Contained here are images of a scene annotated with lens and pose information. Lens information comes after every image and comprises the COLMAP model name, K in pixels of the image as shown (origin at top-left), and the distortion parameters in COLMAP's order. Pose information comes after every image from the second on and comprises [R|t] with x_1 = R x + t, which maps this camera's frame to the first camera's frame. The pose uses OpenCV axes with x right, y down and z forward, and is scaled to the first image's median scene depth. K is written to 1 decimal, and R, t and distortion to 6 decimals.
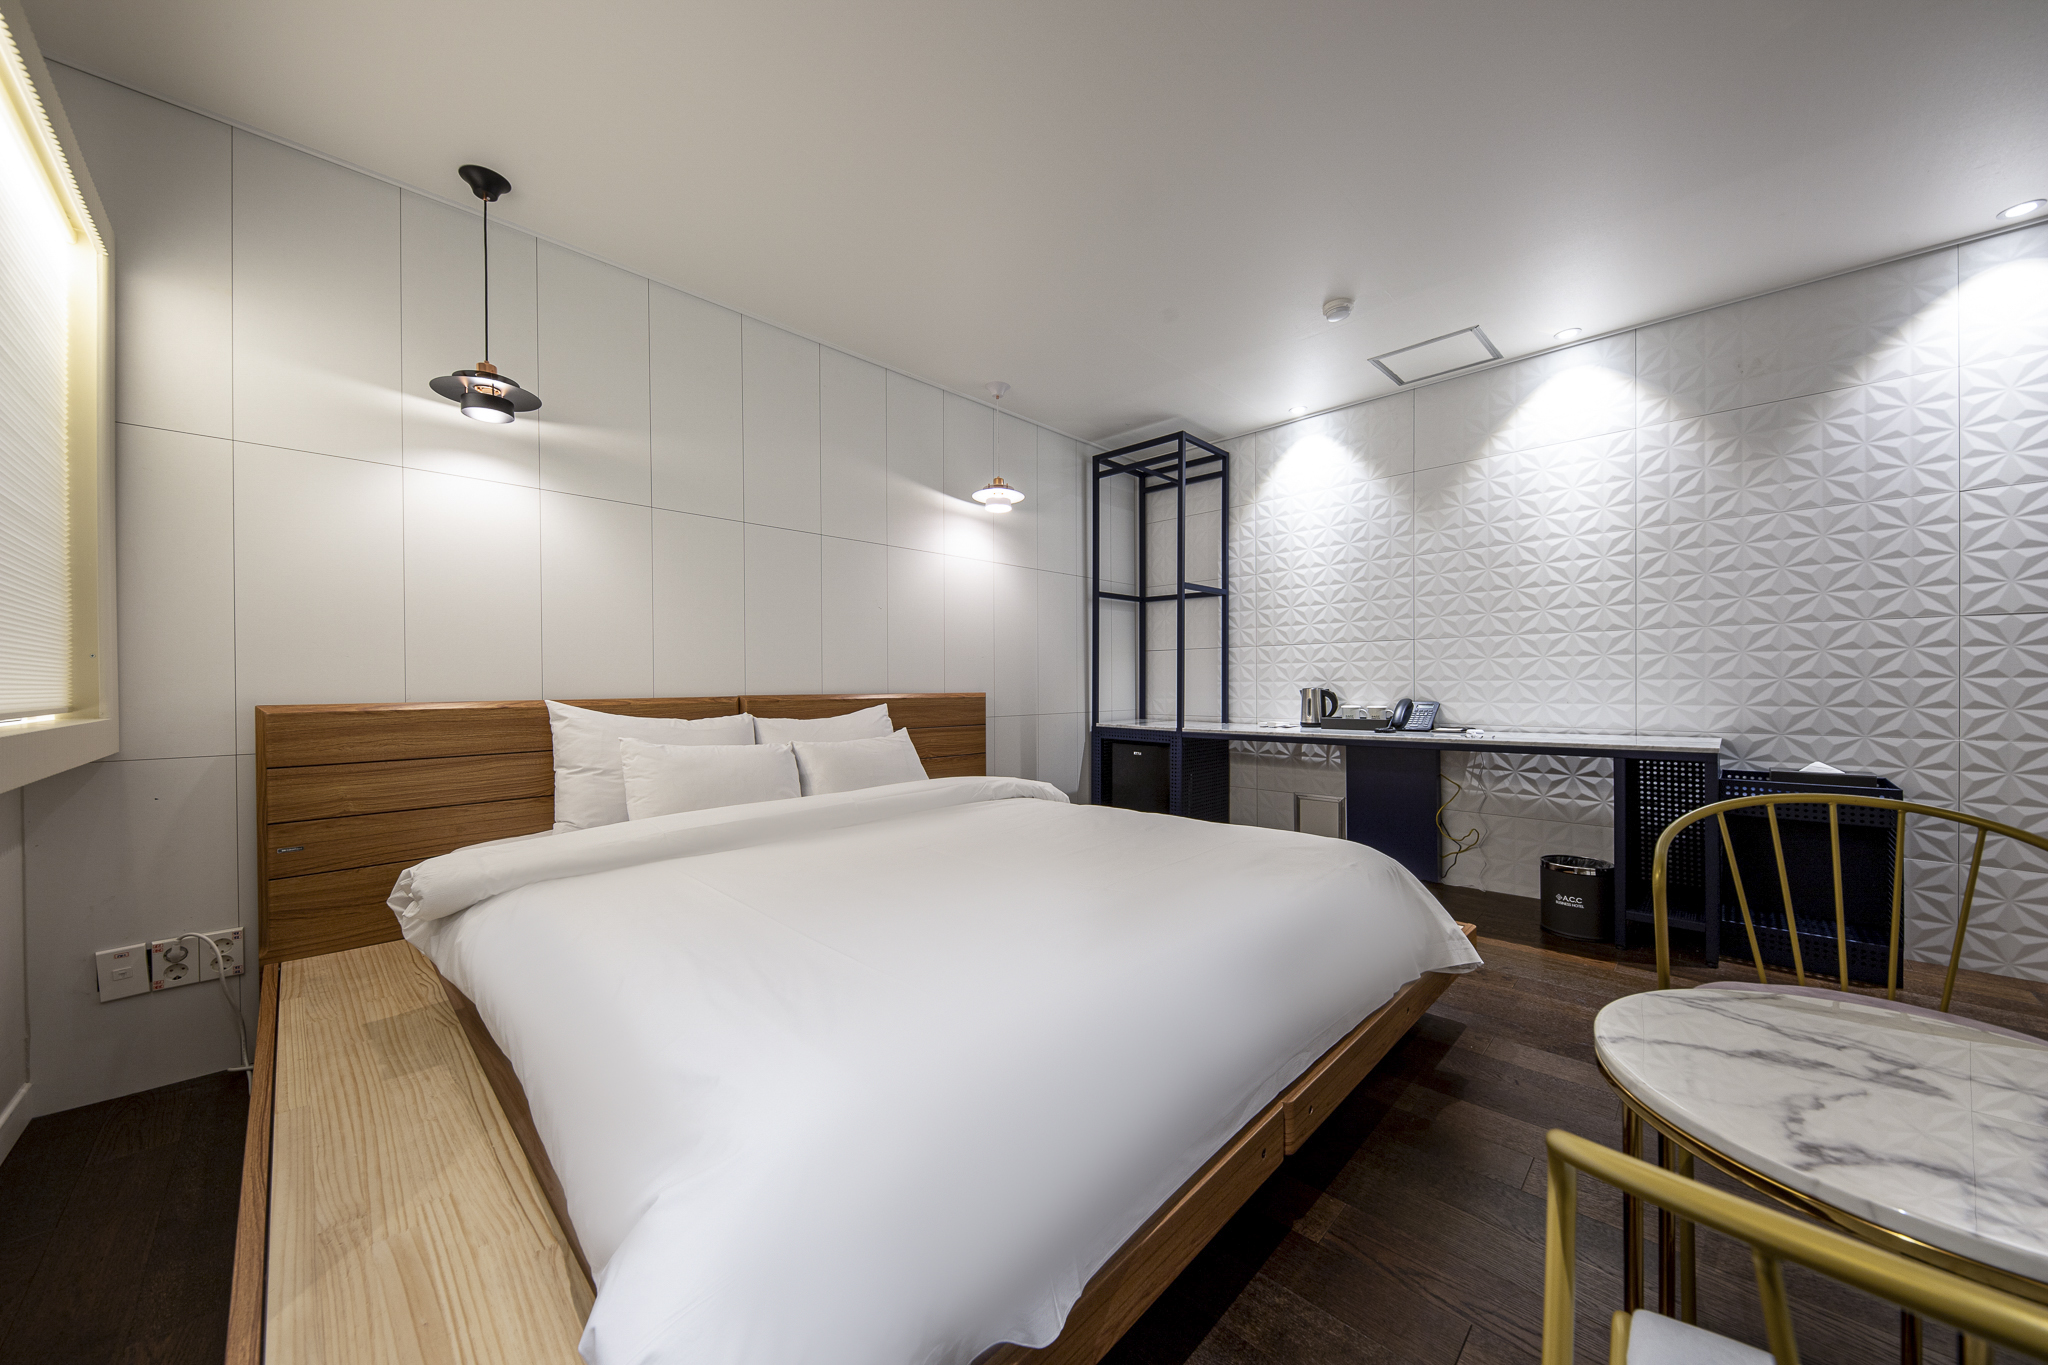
lens RADIAL K [[695.1, 0, 1024.0], [0, 695.1, 682.5], [0, 0, 1]] dist [-0.000858, -0.003342]
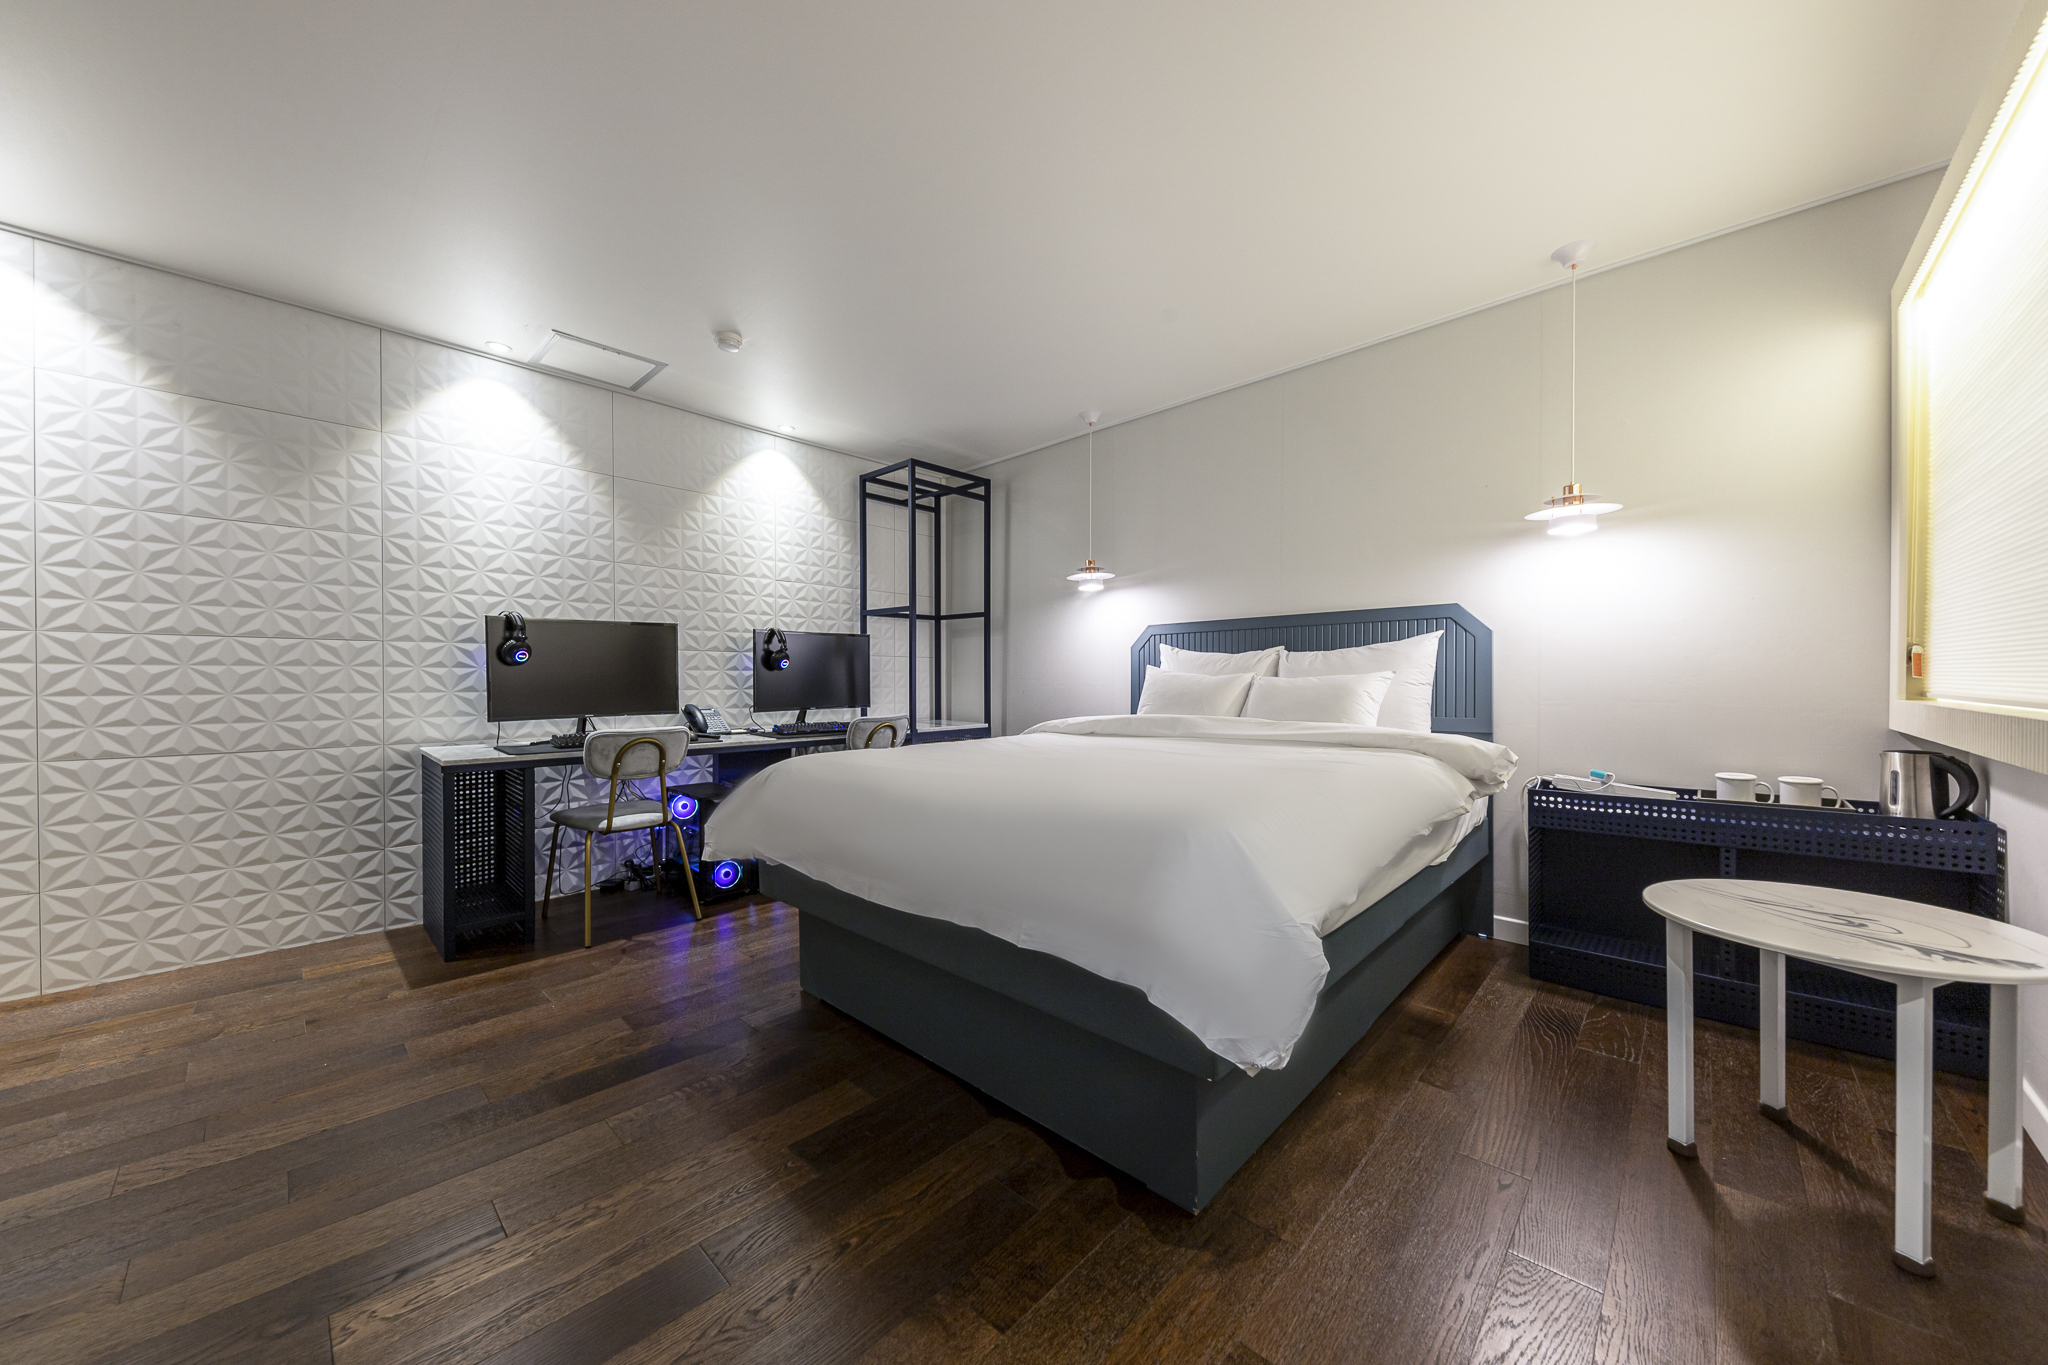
lens RADIAL K [[717.2, 0, 1021.4], [0, 717.2, 684.8], [0, 0, 1]] dist [0.022727, -0.011243]
pose [[-0.020410, 0.009298, 0.999748, -0.400486], [0.008456, 0.999923, -0.009127, 0.002890], [-0.999756, 0.008267, -0.020488, 0.392600]]
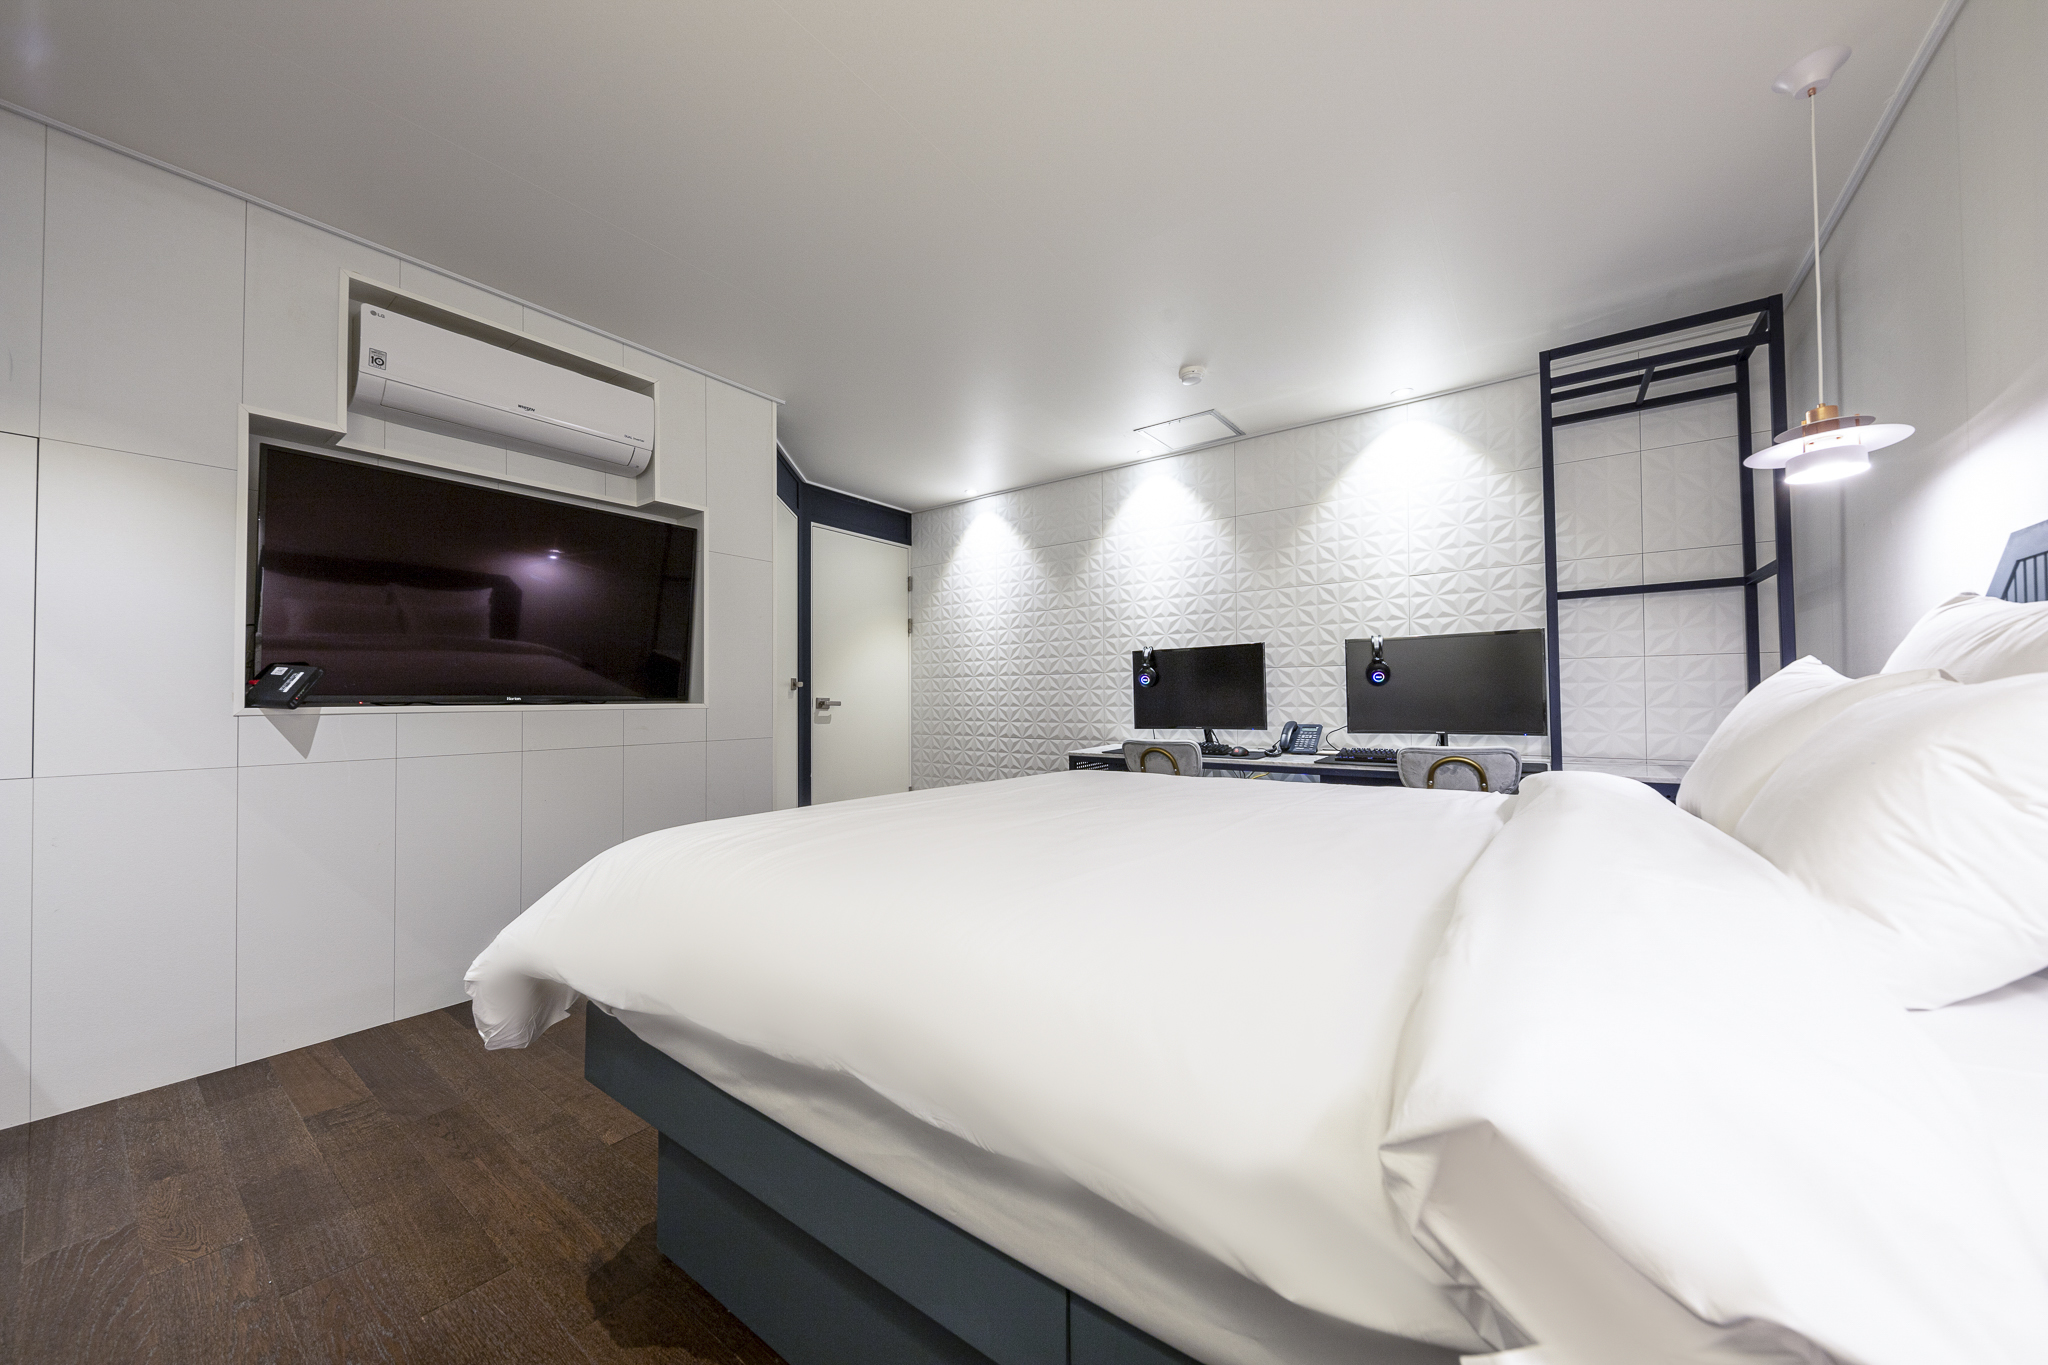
lens RADIAL K [[717.2, 0, 1021.4], [0, 717.2, 684.8], [0, 0, 1]] dist [0.022727, -0.011243]
pose [[0.990244, 0.012484, 0.138785, 0.061375], [-0.008411, 0.999518, -0.029896, -0.000425], [-0.139091, 0.028437, 0.989871, -0.060562]]
